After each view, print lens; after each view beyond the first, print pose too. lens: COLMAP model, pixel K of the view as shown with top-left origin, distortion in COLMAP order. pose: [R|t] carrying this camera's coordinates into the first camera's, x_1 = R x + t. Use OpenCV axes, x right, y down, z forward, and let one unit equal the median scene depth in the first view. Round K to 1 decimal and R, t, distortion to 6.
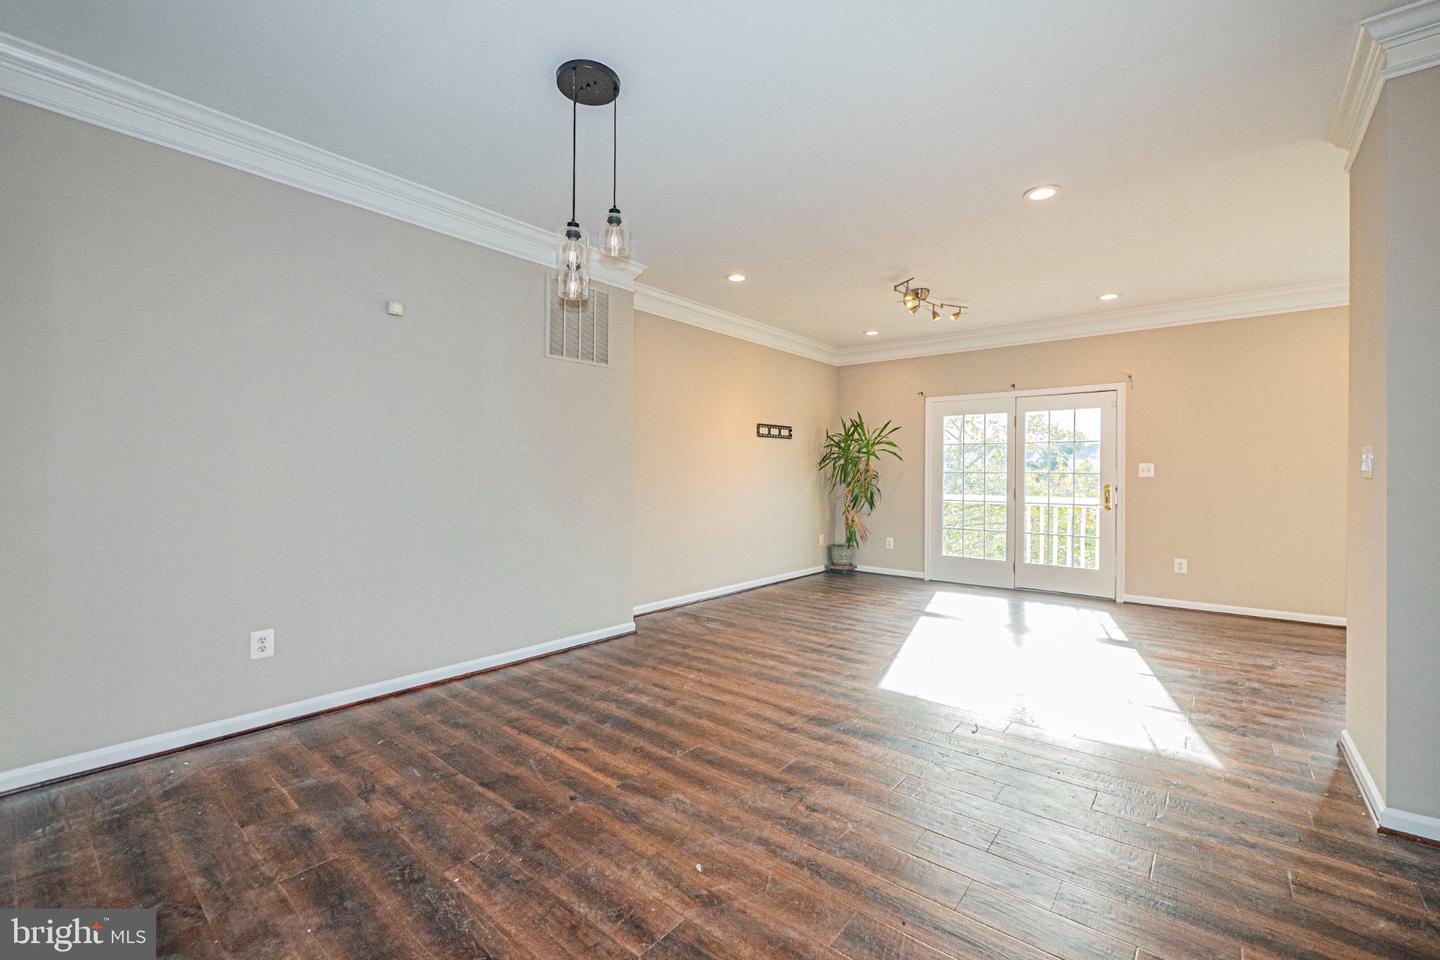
lens RADIAL K [[642.2, 0, 754.0], [0, 642.2, 474.2], [0, 0, 1]] dist [-0.012170, 0.000078]
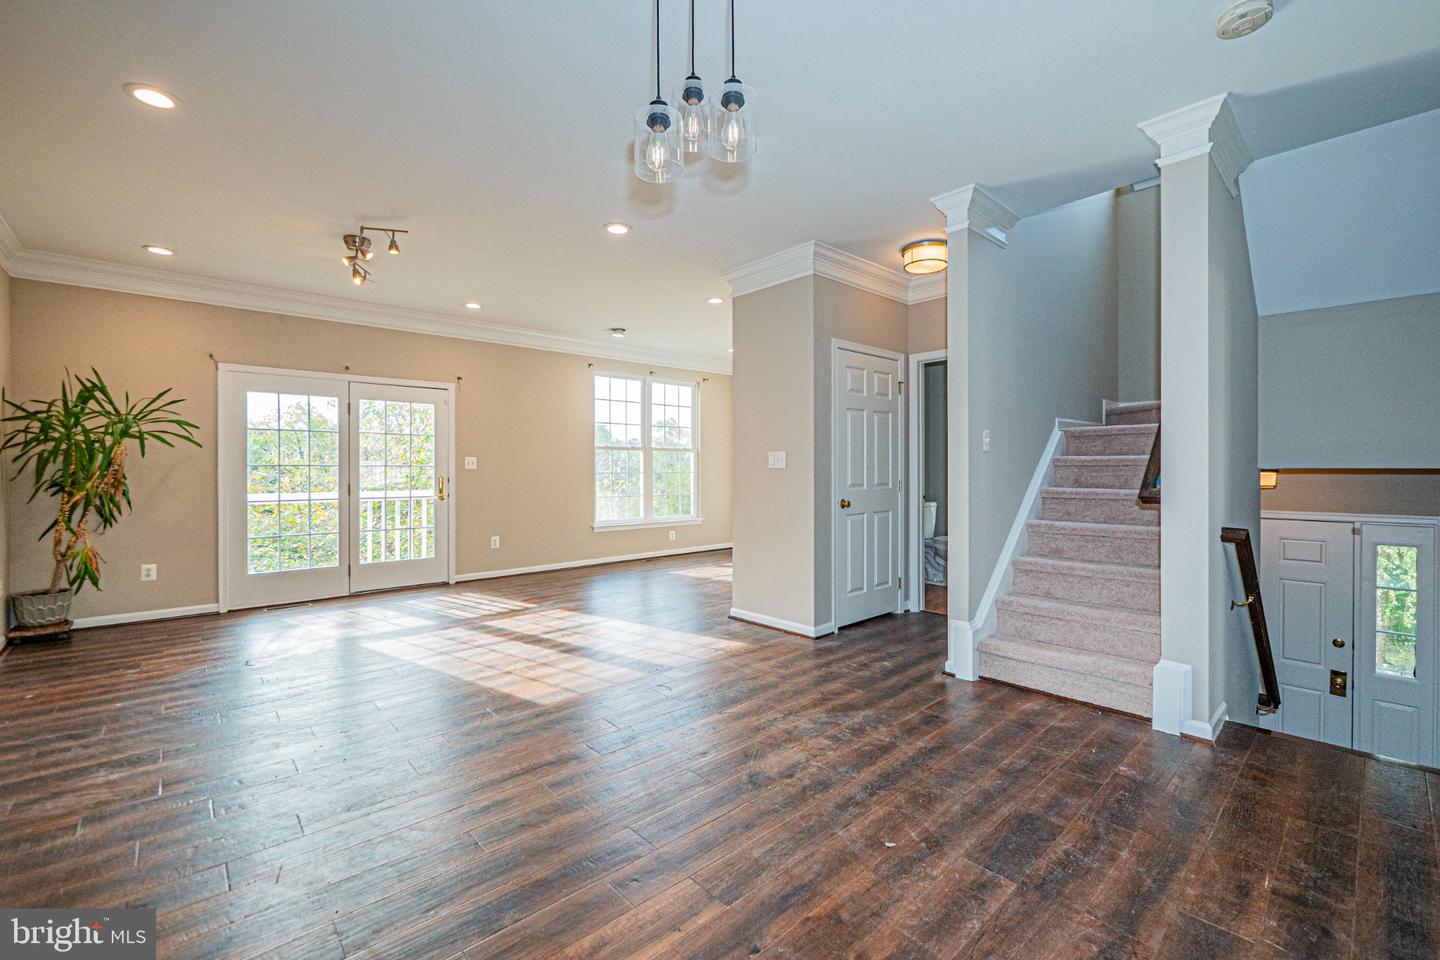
lens RADIAL K [[606.1, 0, 718.8], [0, 606.1, 470.1], [0, 0, 1]] dist [-0.009467, 0.000603]
pose [[0.138386, -0.009789, 0.990330, -0.359326], [0.002863, 0.999951, 0.009484, -0.002601], [-0.990374, 0.001522, 0.138407, 0.373019]]
